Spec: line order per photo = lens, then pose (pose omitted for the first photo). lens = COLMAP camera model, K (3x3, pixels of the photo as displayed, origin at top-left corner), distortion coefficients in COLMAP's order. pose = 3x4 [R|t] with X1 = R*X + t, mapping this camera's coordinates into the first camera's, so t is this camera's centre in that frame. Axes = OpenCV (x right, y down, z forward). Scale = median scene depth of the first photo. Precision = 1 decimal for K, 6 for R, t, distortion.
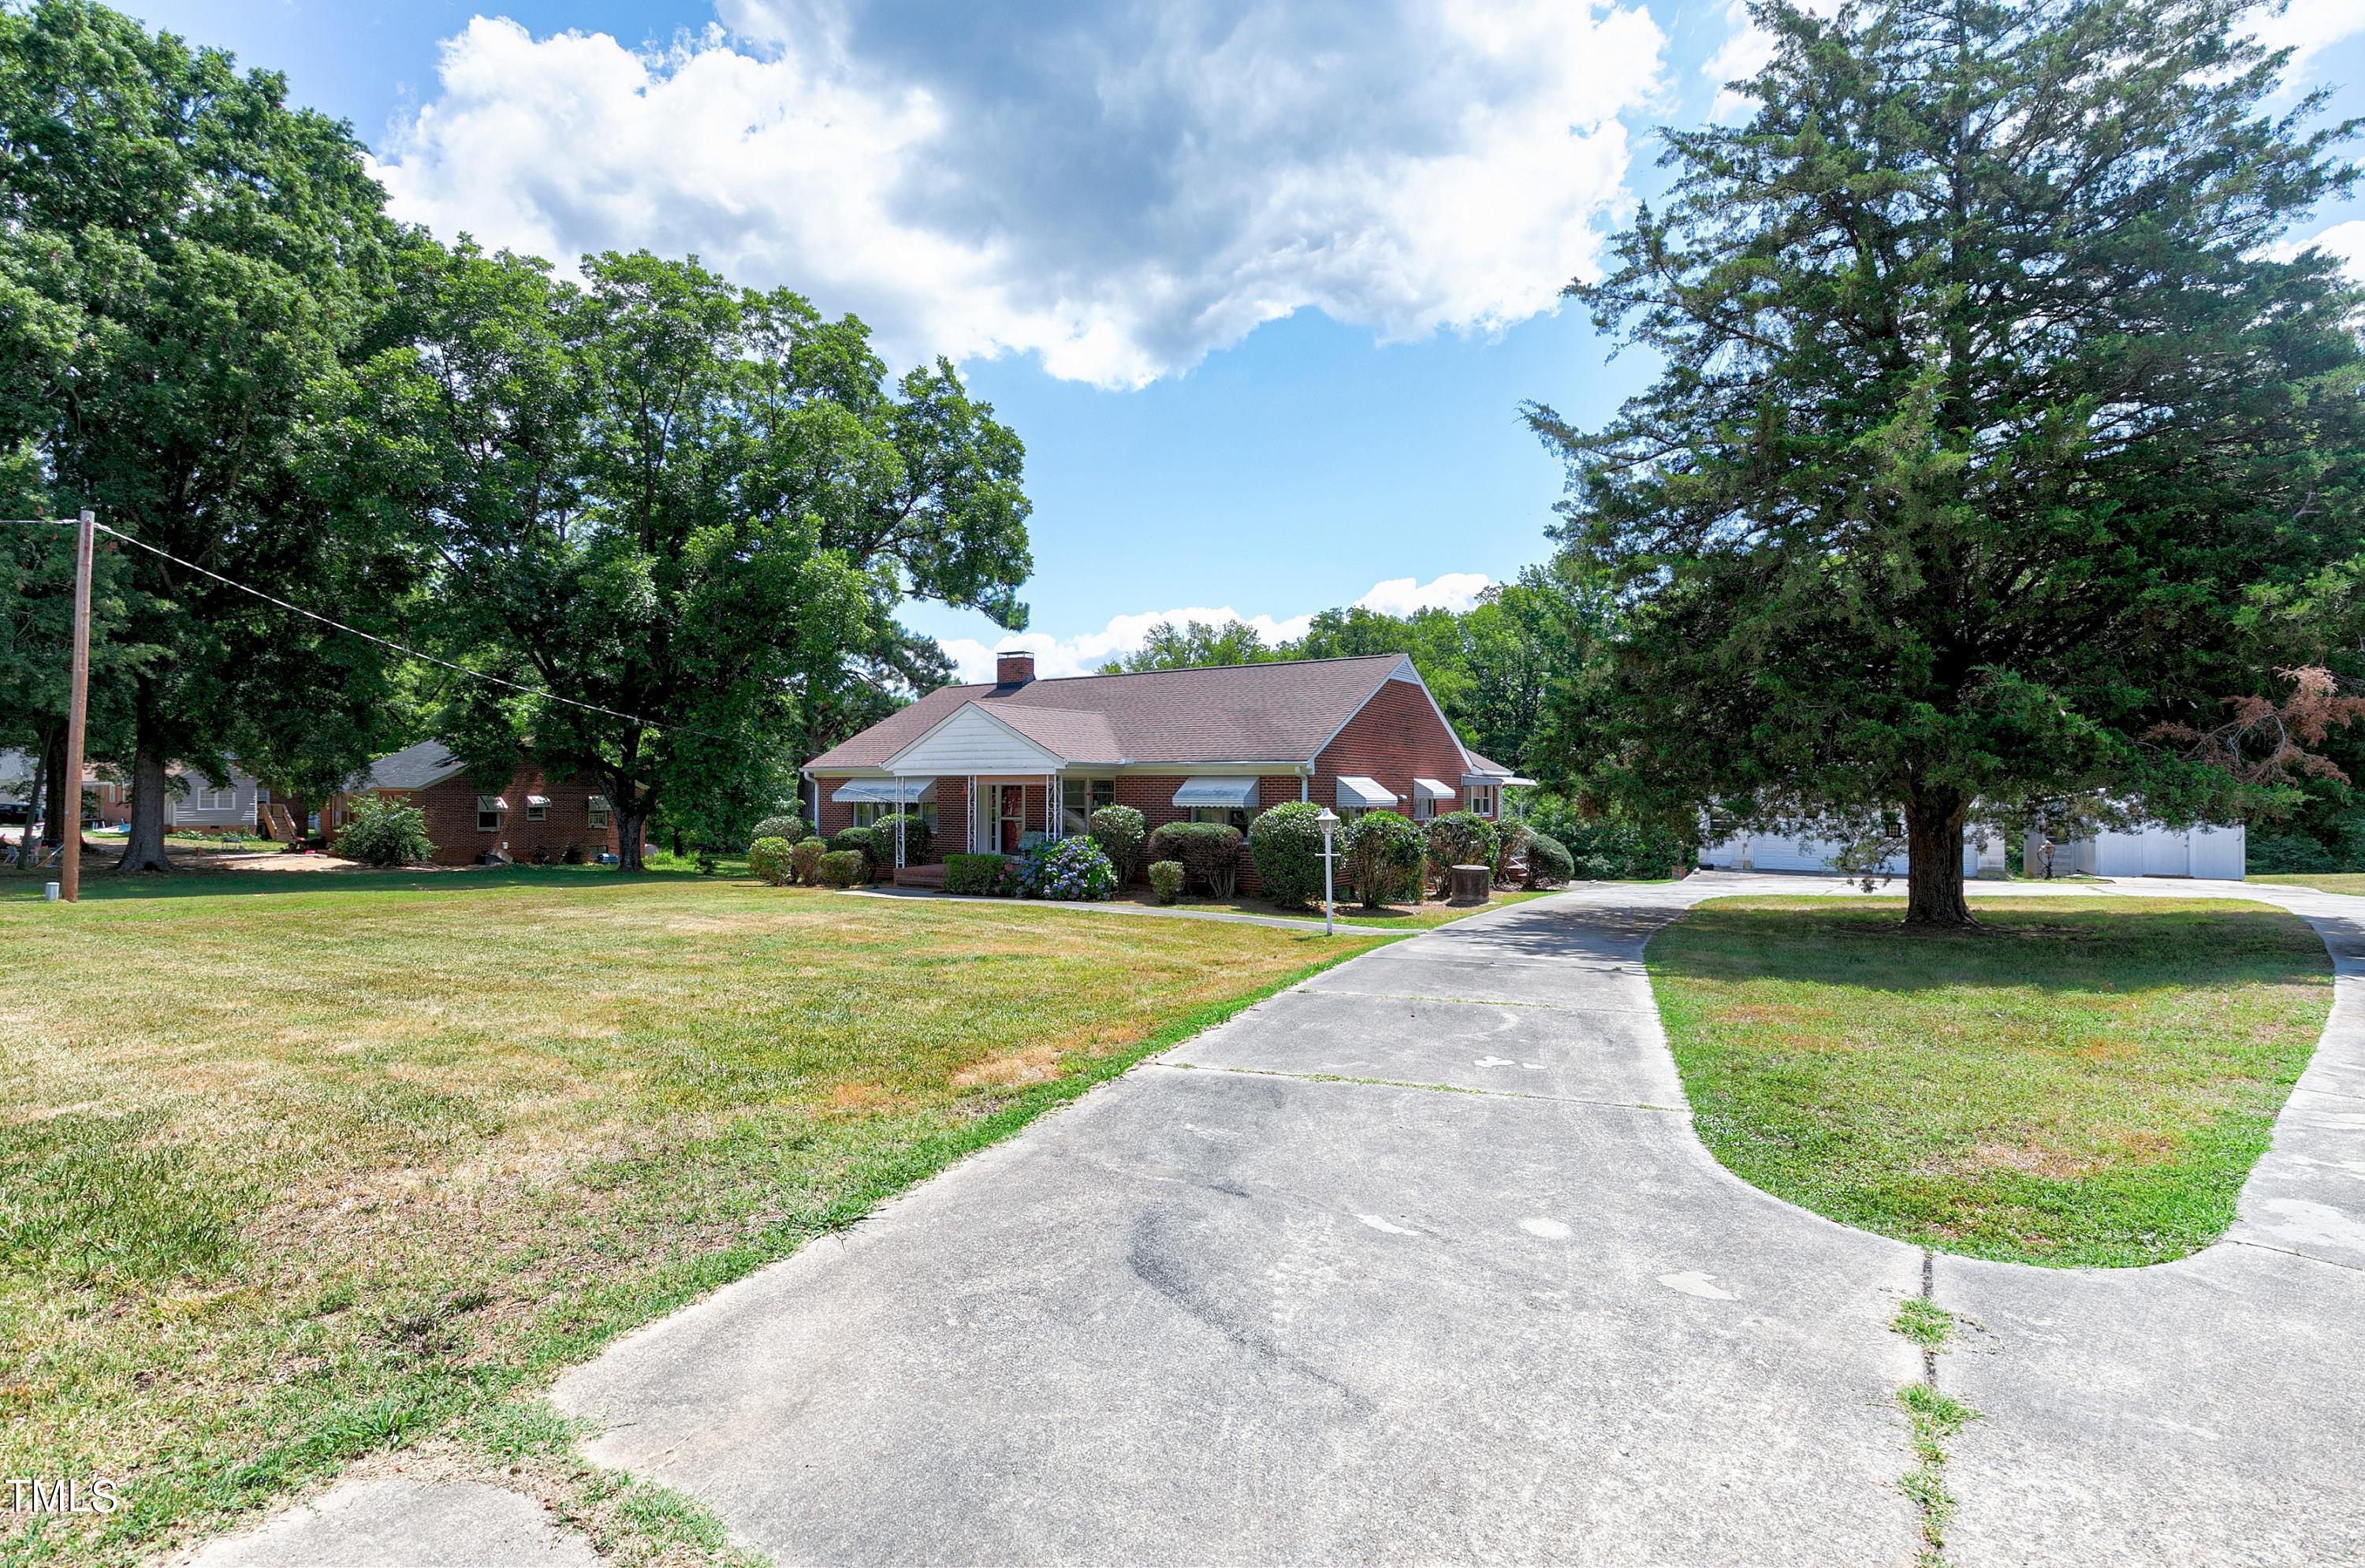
lens RADIAL K [[1080.2, 0, 1182.5], [0, 1080.2, 784.0], [0, 0, 1]] dist [0.003934, 0.000095]
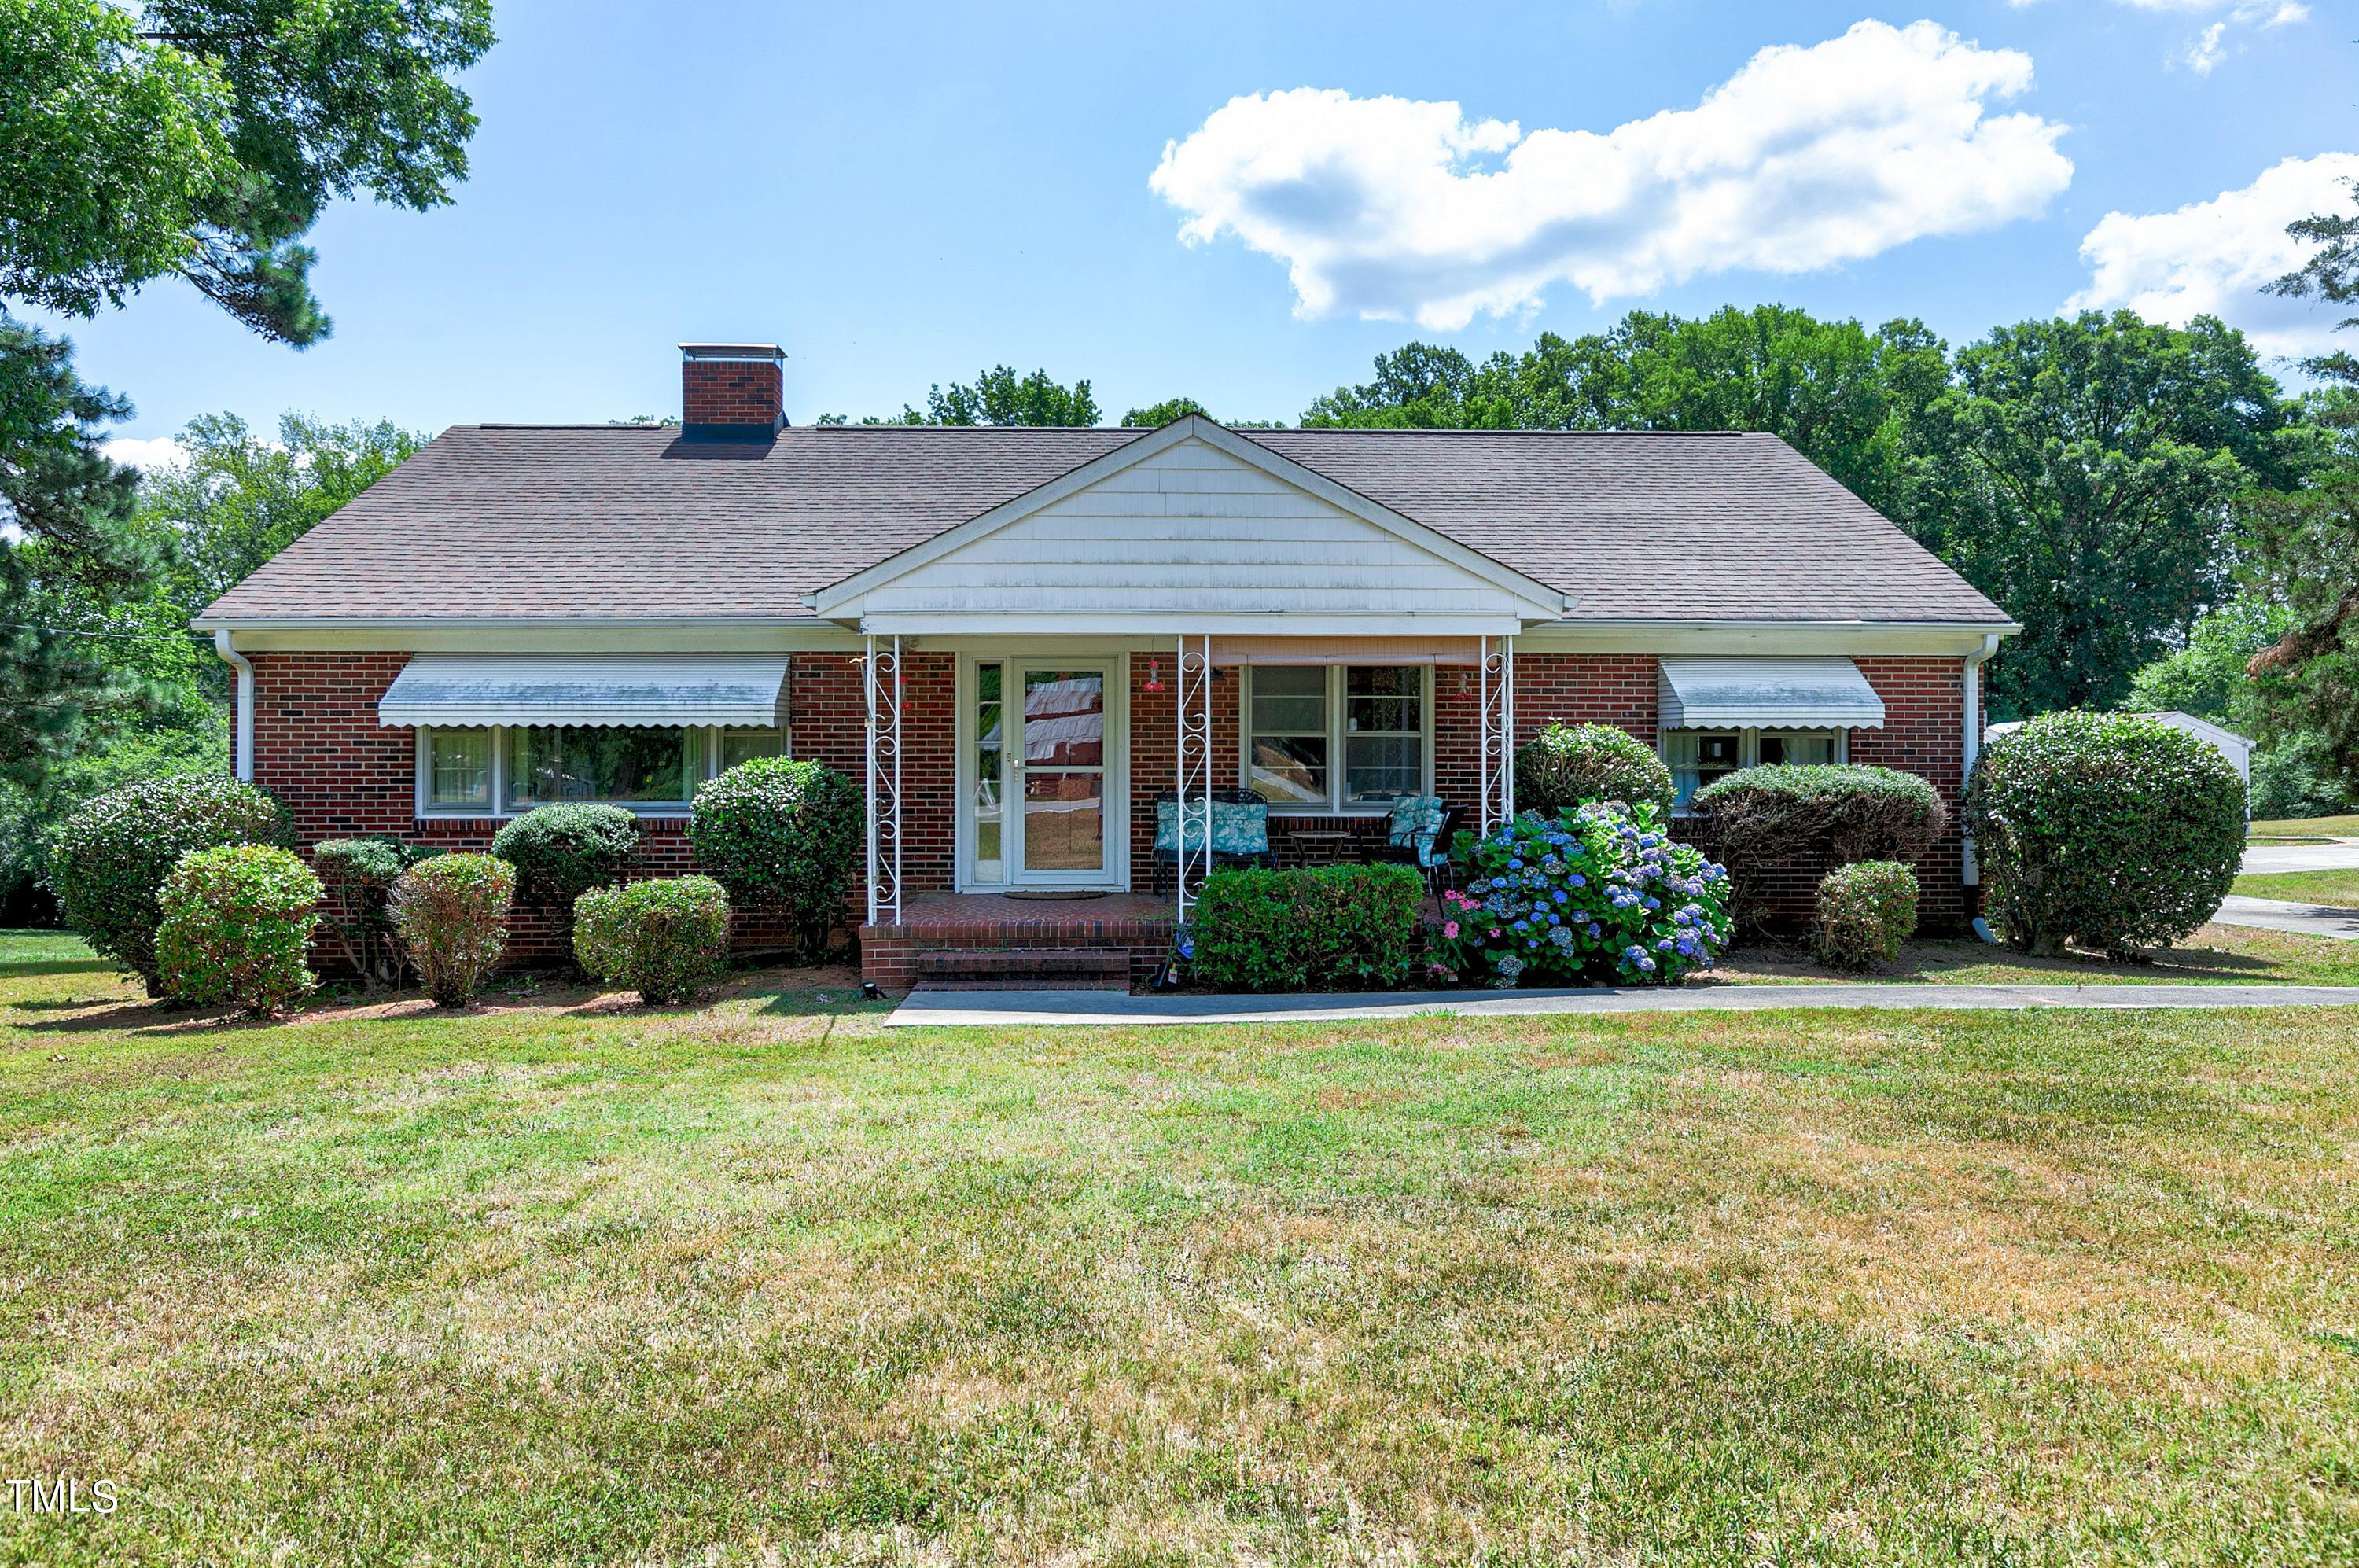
lens RADIAL K [[1643.7, 0, 1179.5], [0, 1643.7, 784.0], [0, 0, 1]] dist [-0.013097, 0.007453]
pose [[0.817289, -0.013291, 0.576075, -0.434738], [-0.000434, 0.999719, 0.023680, 0.022850], [-0.576228, -0.019604, 0.817054, 0.511796]]
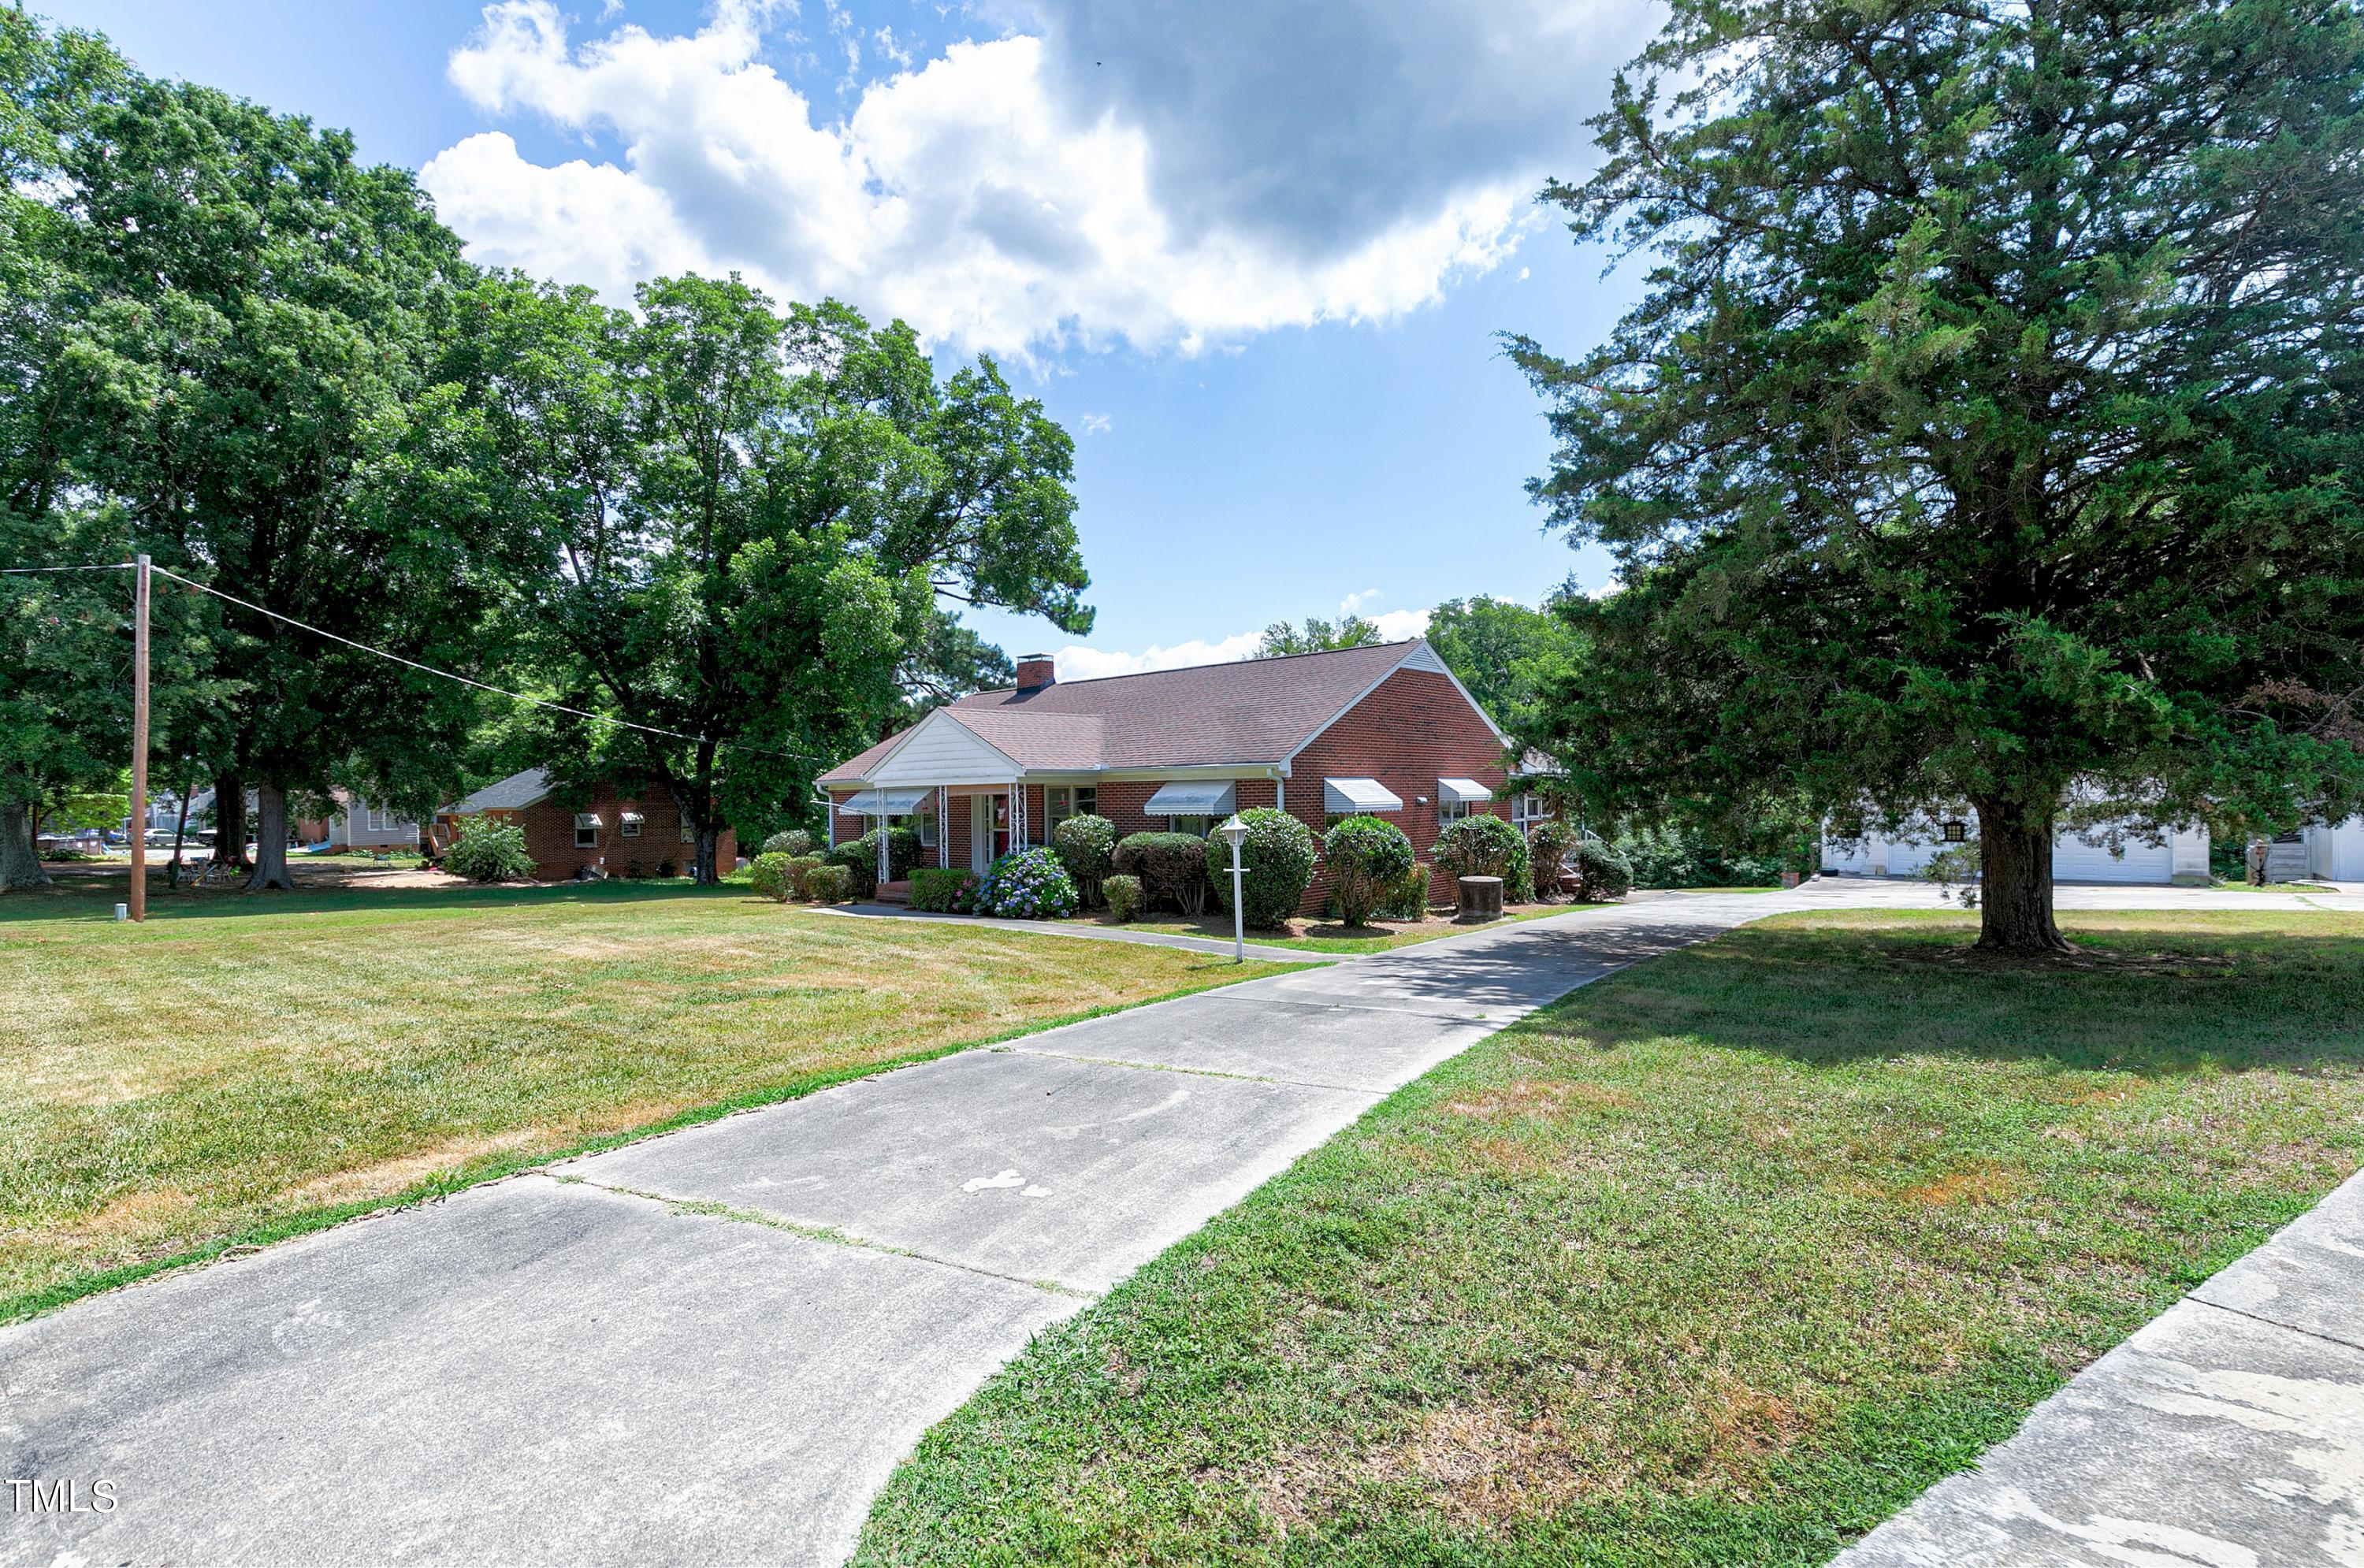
lens RADIAL K [[1087.3, 0, 1172.6], [0, 1087.3, 802.4], [0, 0, 1]] dist [0.002369, 0.000473]
pose [[0.988949, -0.018307, -0.147118, 0.126372], [0.020076, 0.999743, 0.010546, 0.000651], [0.146888, -0.013383, 0.989063, 0.077488]]
